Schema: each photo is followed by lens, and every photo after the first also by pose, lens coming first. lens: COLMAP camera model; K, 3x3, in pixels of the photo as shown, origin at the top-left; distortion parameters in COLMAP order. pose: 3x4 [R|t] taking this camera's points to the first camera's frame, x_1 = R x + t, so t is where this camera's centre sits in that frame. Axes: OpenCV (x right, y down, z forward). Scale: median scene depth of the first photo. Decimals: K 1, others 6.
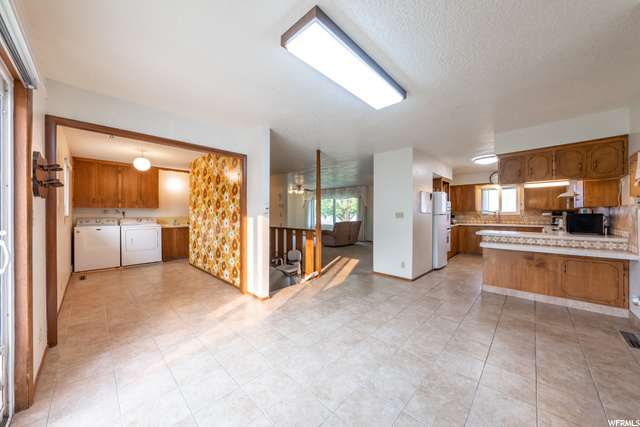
lens RADIAL K [[227.4, 0, 320.0], [0, 227.4, 213.5], [0, 0, 1]] dist [0.000195, 0.000010]
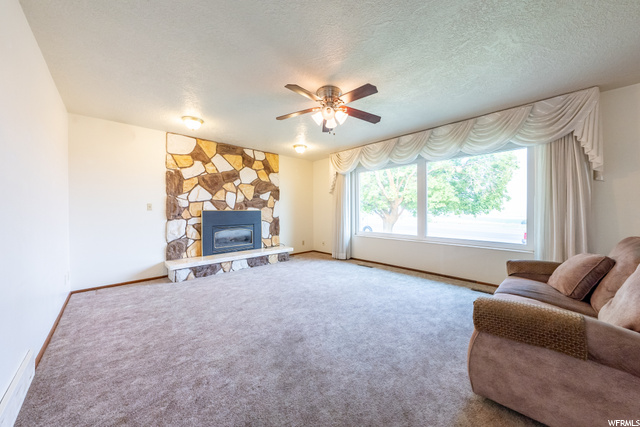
lens RADIAL K [[222.5, 0, 322.9], [0, 222.5, 213.6], [0, 0, 1]] dist [0.001530, 0.000132]
pose [[0.999152, -0.003600, -0.041011, -0.229032], [0.004209, 0.999882, 0.014781, 0.027676], [0.040953, -0.014941, 0.999049, 1.874431]]
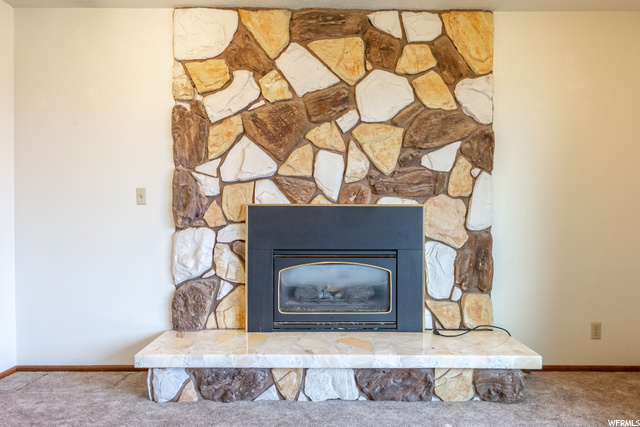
lens RADIAL K [[379.3, 0, 320.0], [0, 379.3, 213.5], [0, 0, 1]] dist [-0.000121, 0.000051]
pose [[0.713302, 0.006916, -0.700823, -0.299871], [-0.003122, 0.999973, 0.006690, 0.035607], [0.700850, -0.002584, 0.713304, 2.514032]]
